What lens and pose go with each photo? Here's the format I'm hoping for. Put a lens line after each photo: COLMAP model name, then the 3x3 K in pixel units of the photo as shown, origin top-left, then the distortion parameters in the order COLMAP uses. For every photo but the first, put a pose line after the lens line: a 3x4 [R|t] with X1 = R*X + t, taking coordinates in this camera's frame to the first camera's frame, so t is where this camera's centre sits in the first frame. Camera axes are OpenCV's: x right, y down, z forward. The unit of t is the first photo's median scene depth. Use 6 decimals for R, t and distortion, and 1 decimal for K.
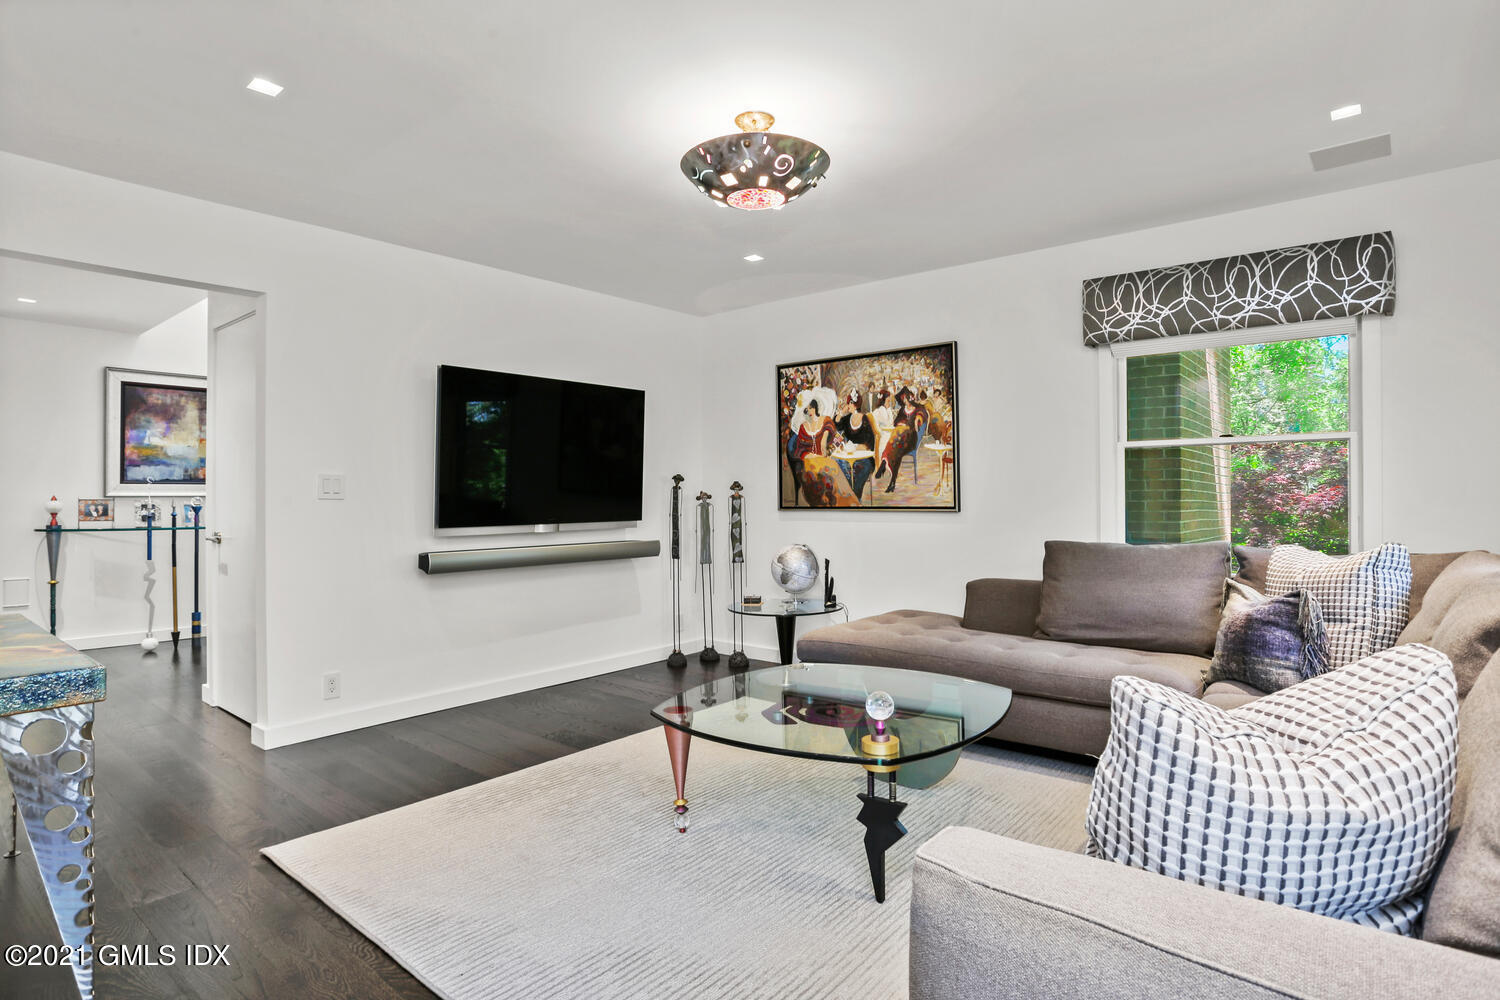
lens RADIAL K [[747.8, 0, 756.3], [0, 747.8, 497.6], [0, 0, 1]] dist [-0.045213, 0.003423]
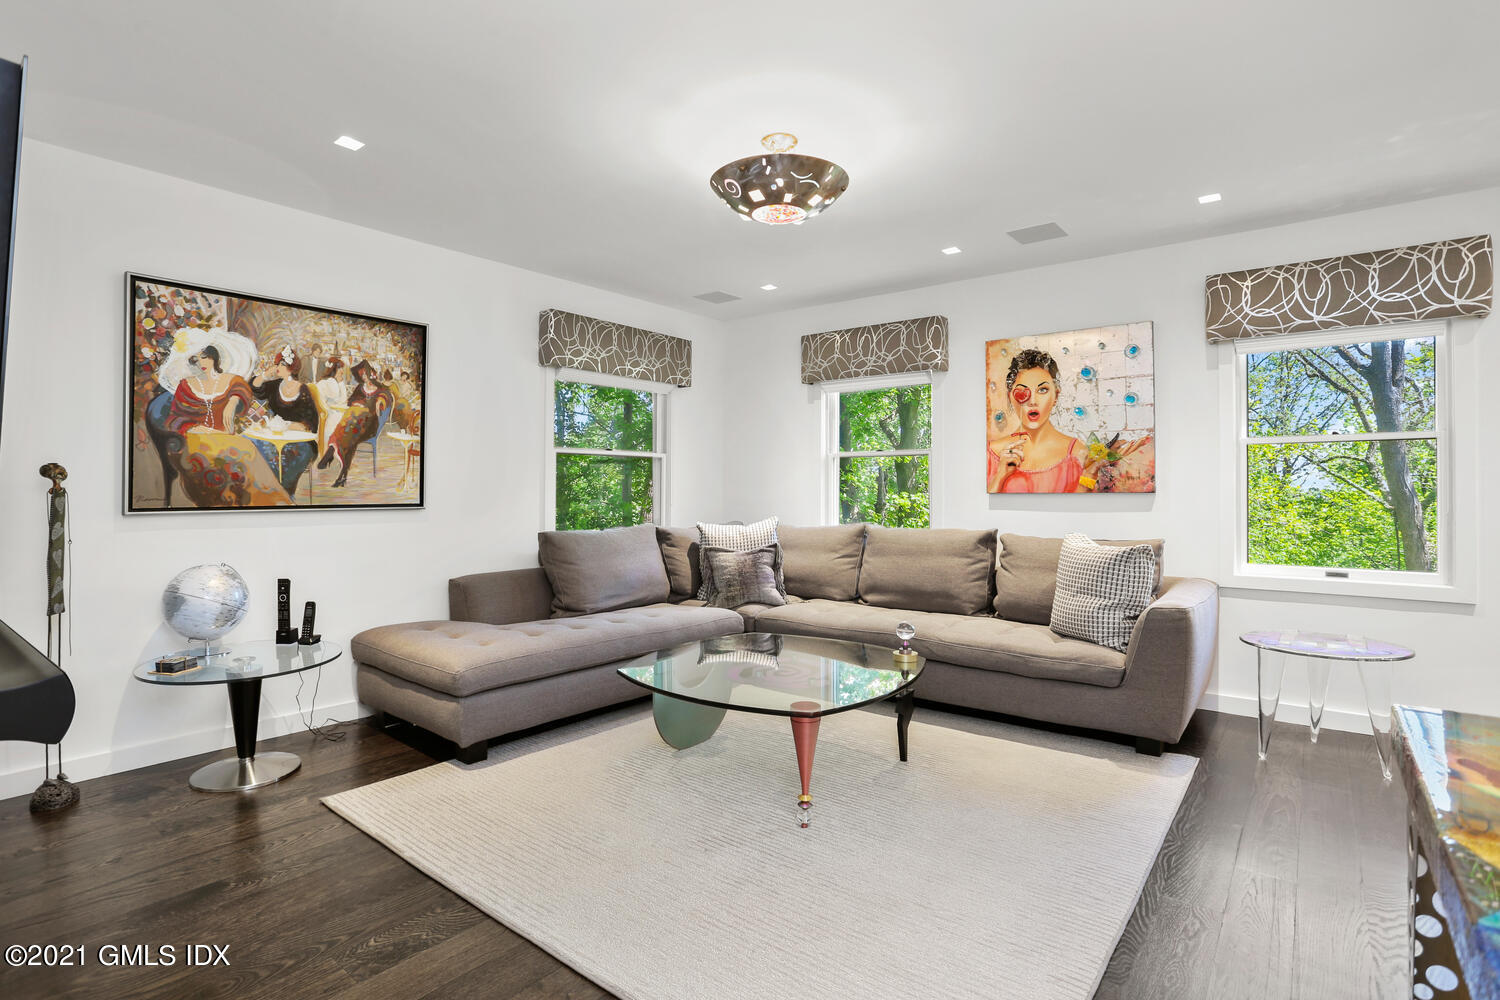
lens RADIAL K [[747.8, 0, 759.6], [0, 747.8, 492.8], [0, 0, 1]] dist [-0.045213, 0.003423]
pose [[0.011061, -0.006892, 0.999915, -0.588581], [-0.011765, 0.999906, 0.007023, -0.011258], [-0.999870, -0.011841, 0.010979, 0.522599]]
